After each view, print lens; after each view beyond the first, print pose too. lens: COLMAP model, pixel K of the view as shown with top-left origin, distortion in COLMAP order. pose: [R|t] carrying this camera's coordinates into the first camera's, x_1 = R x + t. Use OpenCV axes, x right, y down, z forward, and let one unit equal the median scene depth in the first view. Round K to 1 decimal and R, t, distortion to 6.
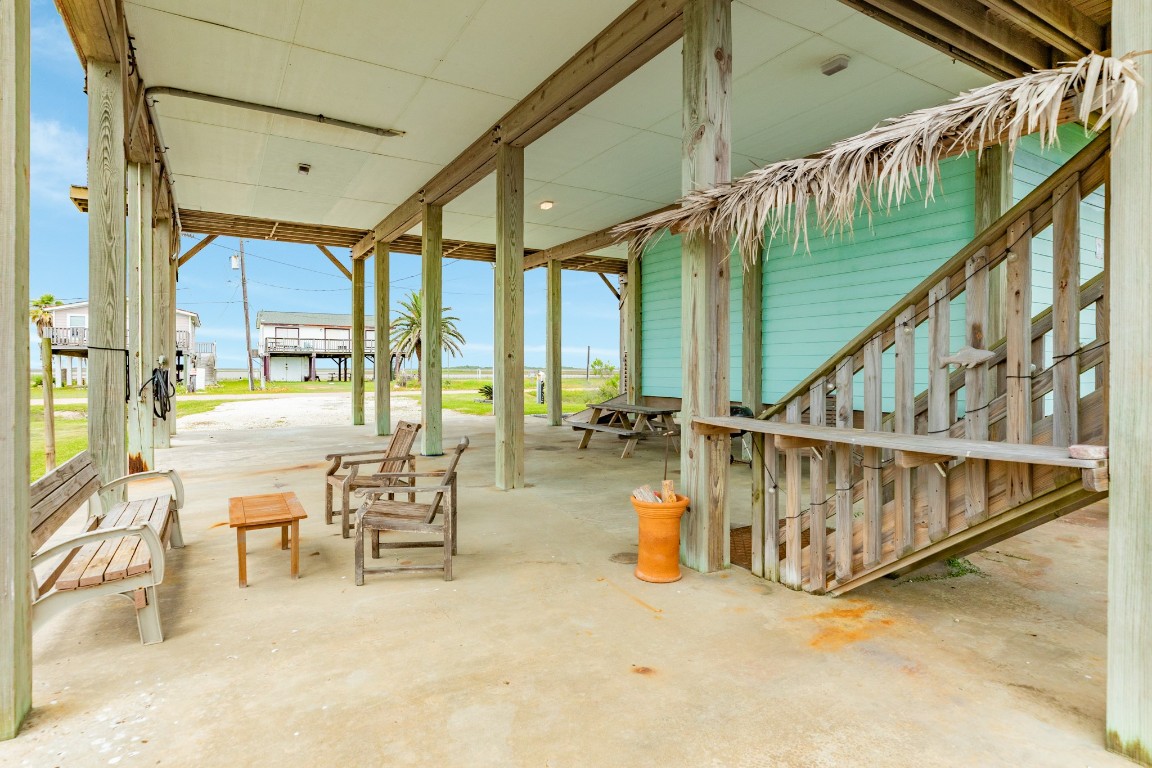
lens RADIAL K [[626.8, 0, 580.0], [0, 626.8, 336.7], [0, 0, 1]] dist [0.007126, 0.000074]
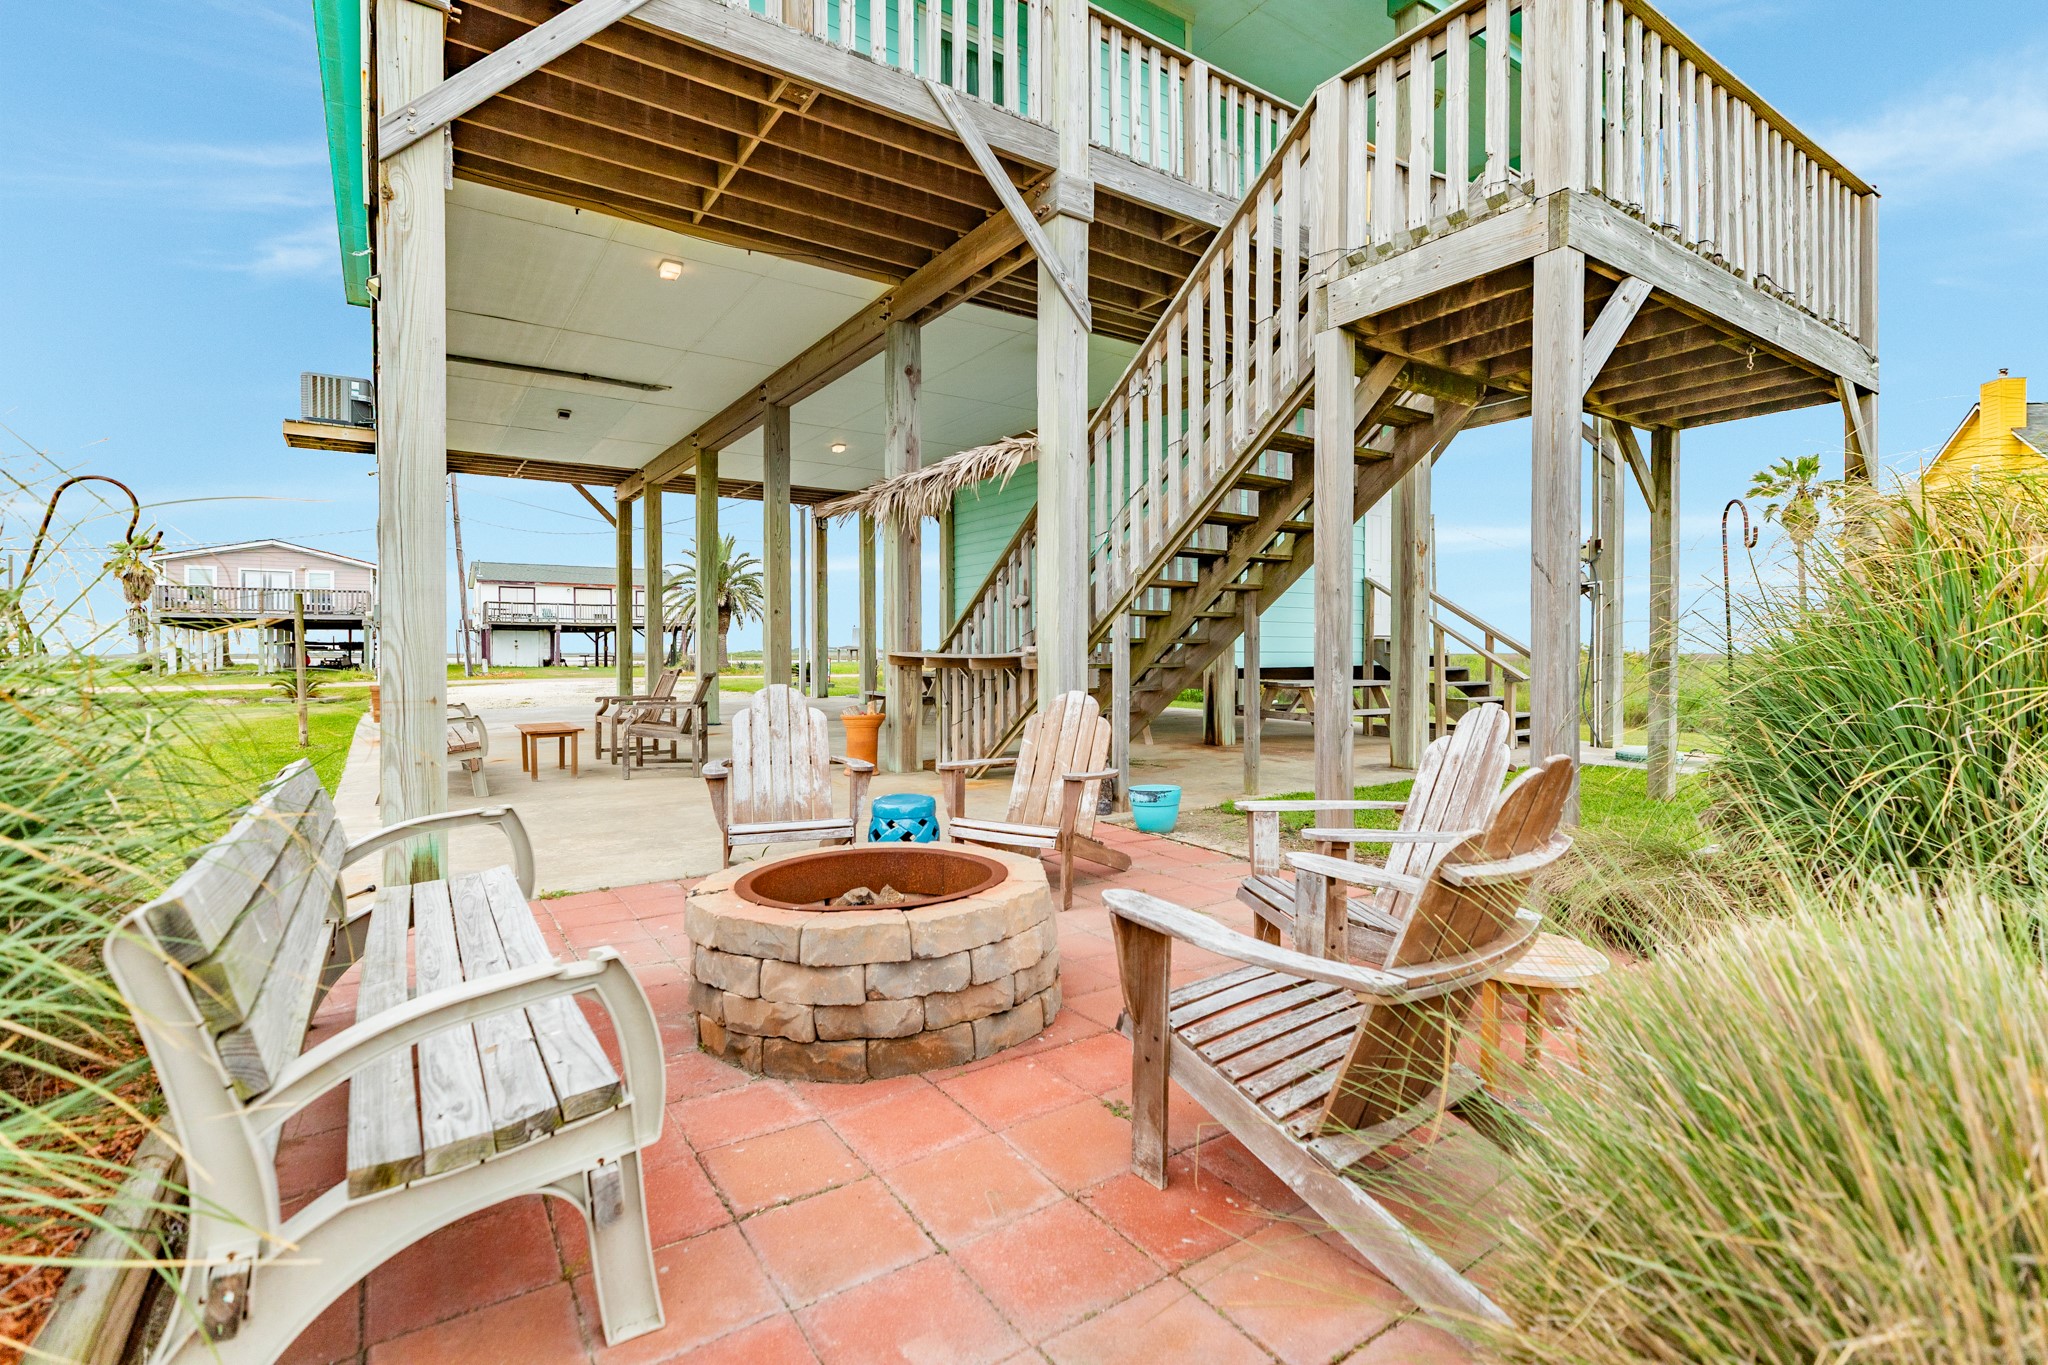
lens RADIAL K [[968.3, 0, 1025.4], [0, 968.3, 614.9], [0, 0, 1]] dist [0.002096, 0.000241]
pose [[0.998634, -0.001121, 0.052238, 0.098079], [0.000395, 0.999903, 0.013891, 0.006330], [-0.052249, -0.013852, 0.998538, -0.275630]]
